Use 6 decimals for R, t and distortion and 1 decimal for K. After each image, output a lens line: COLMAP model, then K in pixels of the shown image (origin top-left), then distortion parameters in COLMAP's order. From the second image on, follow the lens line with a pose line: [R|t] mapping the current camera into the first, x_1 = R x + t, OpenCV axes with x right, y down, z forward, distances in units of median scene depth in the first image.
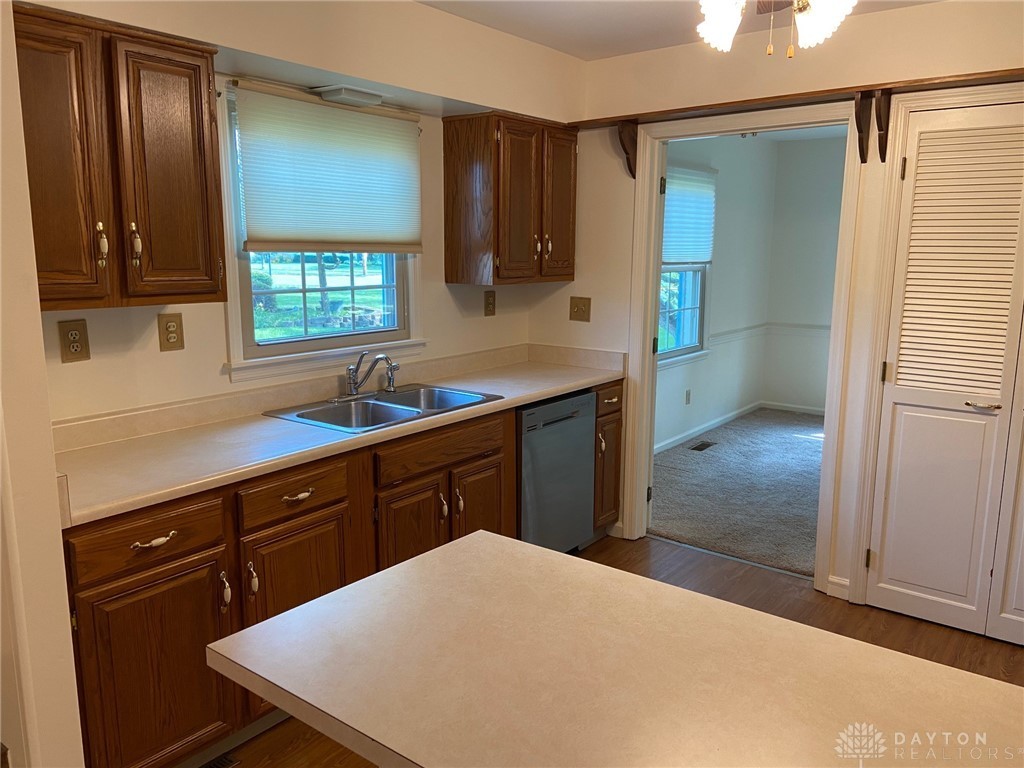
lens RADIAL K [[775.8, 0, 509.2], [0, 775.8, 381.3], [0, 0, 1]] dist [0.009323, 0.003676]
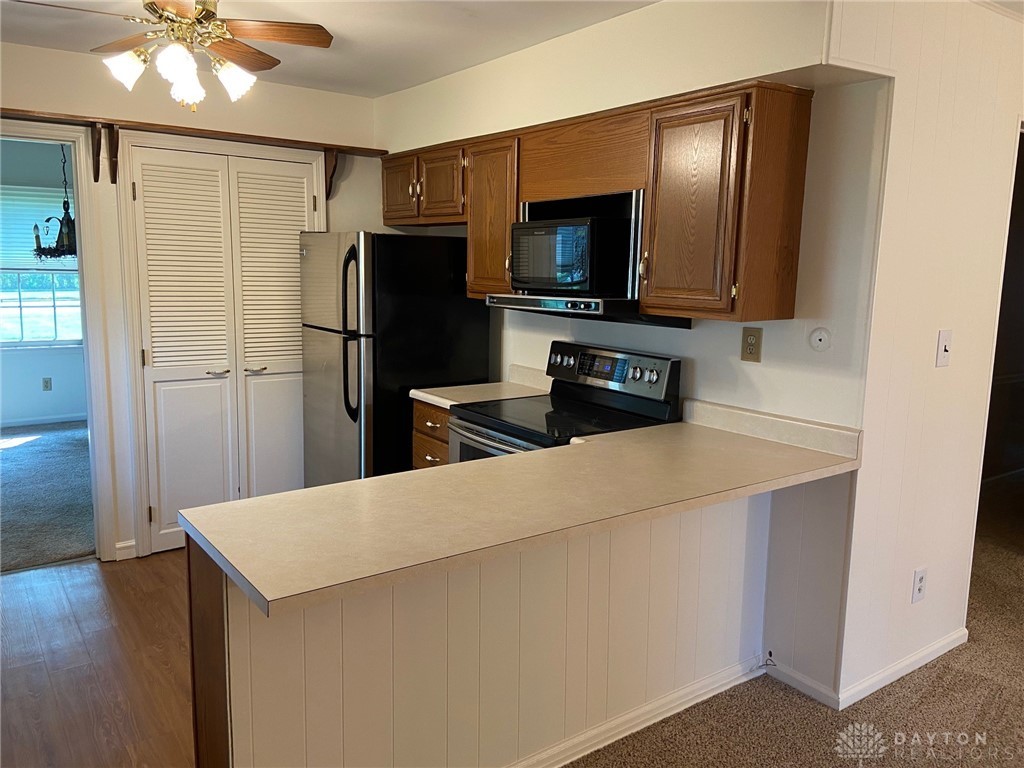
lens RADIAL K [[775.8, 0, 508.9], [0, 775.8, 384.6], [0, 0, 1]] dist [0.009323, 0.003676]
pose [[0.262717, -0.143374, 0.954161, -0.537448], [0.144932, 0.983543, 0.107884, -0.019470], [-0.953926, 0.109946, 0.279173, 0.123213]]
